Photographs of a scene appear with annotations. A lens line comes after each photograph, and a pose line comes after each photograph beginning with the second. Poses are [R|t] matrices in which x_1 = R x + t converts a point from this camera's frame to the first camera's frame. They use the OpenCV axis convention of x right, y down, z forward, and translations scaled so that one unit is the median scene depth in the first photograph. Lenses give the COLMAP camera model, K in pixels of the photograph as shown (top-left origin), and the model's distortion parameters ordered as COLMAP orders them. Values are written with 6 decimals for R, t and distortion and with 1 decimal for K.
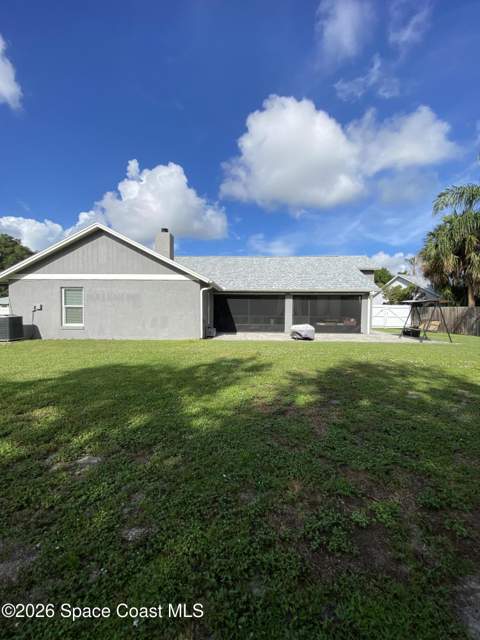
lens RADIAL K [[262.1, 0, 240.0], [0, 262.1, 320.0], [0, 0, 1]] dist [0.014296, 0.000183]
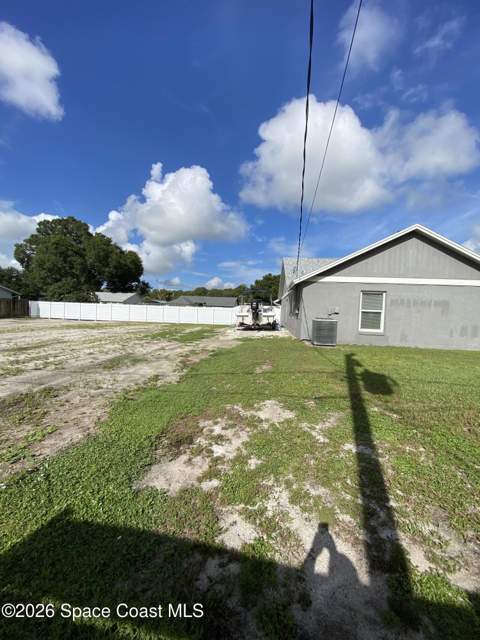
lens RADIAL K [[254.8, 0, 240.0], [0, 254.8, 320.0], [0, 0, 1]] dist [0.014353, -0.000364]
pose [[0.998087, 0.037740, -0.048966, -1.061041], [-0.037729, 0.999287, 0.001152, -0.002036], [0.048974, 0.000698, 0.998800, 0.042871]]
